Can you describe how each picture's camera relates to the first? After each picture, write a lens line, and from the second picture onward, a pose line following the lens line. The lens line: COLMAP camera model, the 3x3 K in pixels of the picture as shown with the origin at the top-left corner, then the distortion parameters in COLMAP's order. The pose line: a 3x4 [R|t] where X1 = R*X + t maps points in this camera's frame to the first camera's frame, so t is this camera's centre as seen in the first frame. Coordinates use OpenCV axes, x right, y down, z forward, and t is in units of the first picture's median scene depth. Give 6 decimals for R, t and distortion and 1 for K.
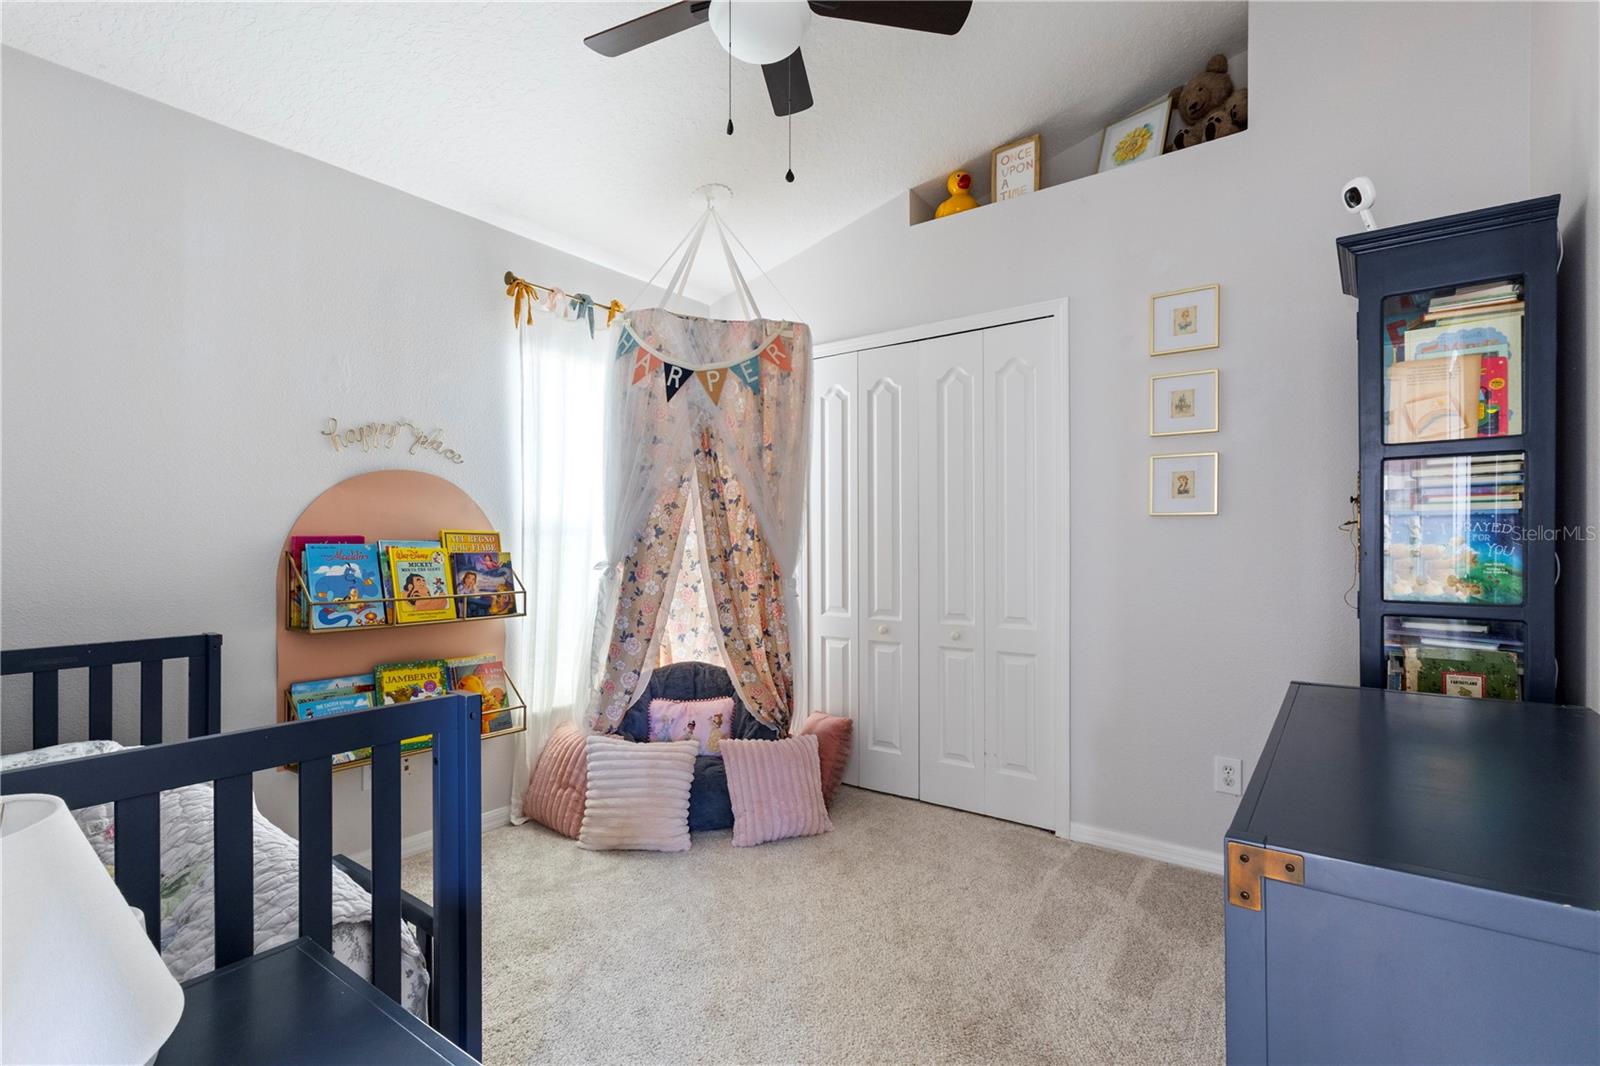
lens RADIAL K [[742.2, 0, 800.0], [0, 742.2, 537.7], [0, 0, 1]] dist [0.003357, 0.000986]
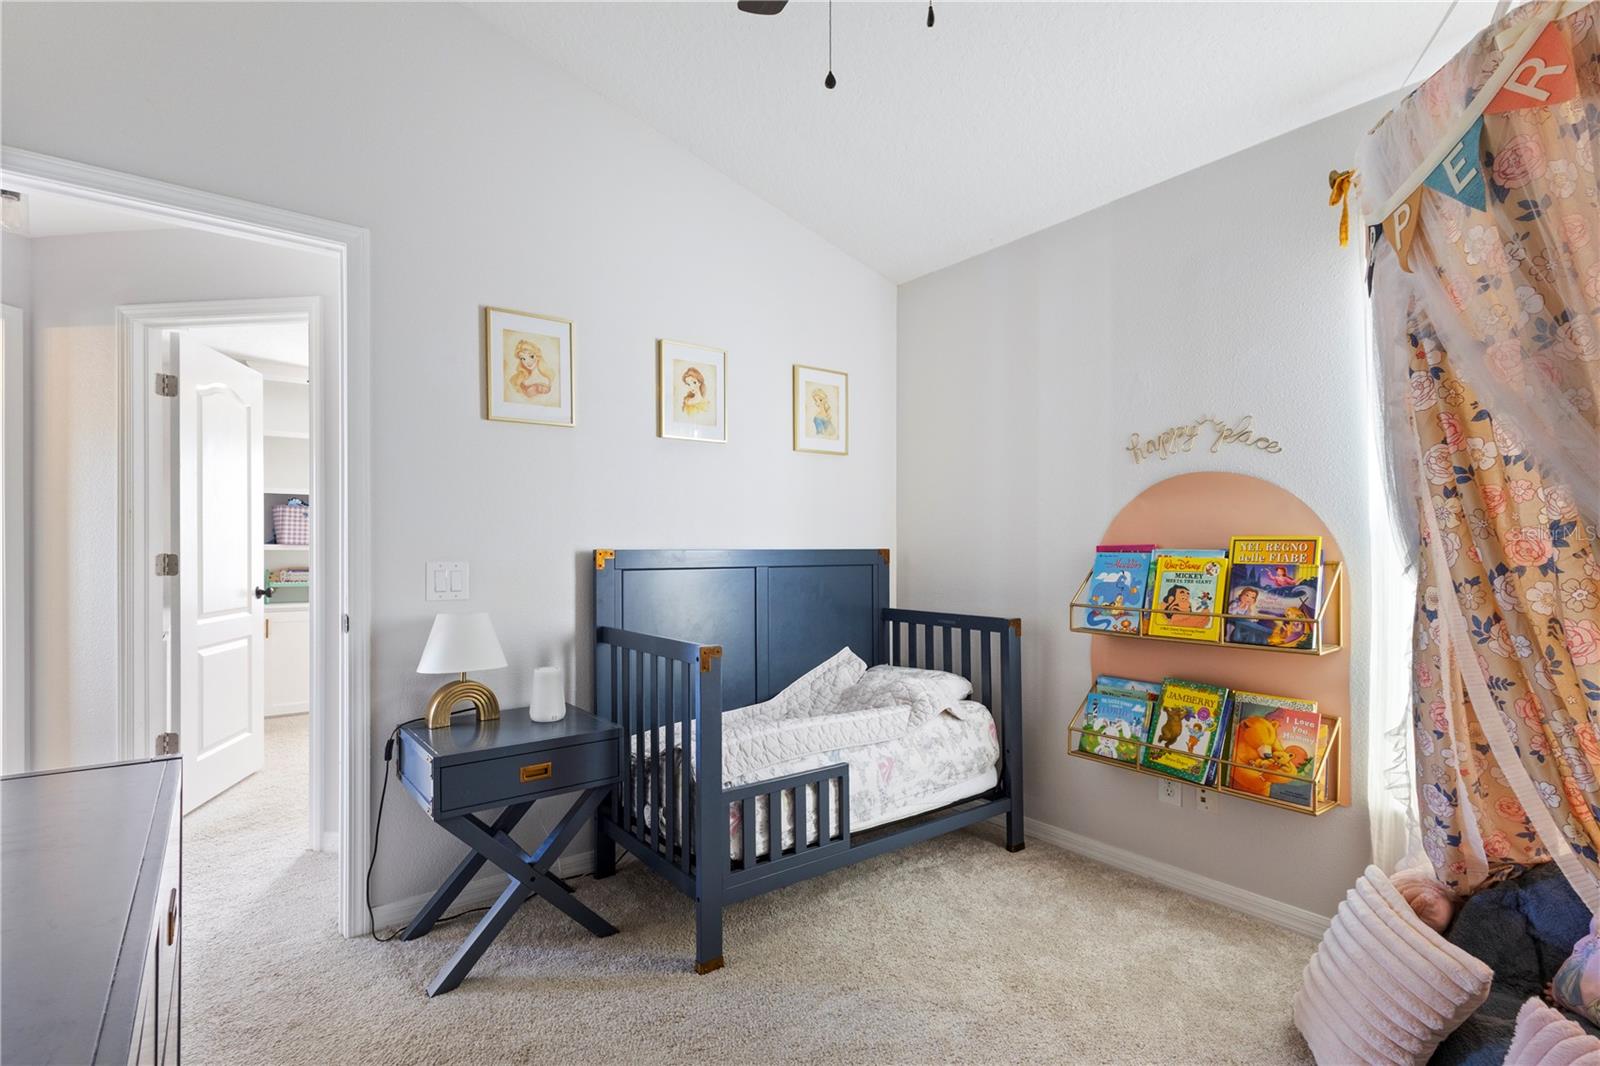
lens RADIAL K [[742.2, 0, 798.1], [0, 742.2, 541.0], [0, 0, 1]] dist [0.003357, 0.000986]
pose [[-0.262656, -0.009147, -0.964846, 0.486379], [0.008428, 0.999895, -0.011773, 0.000525], [0.964853, -0.011224, -0.262552, 0.773408]]
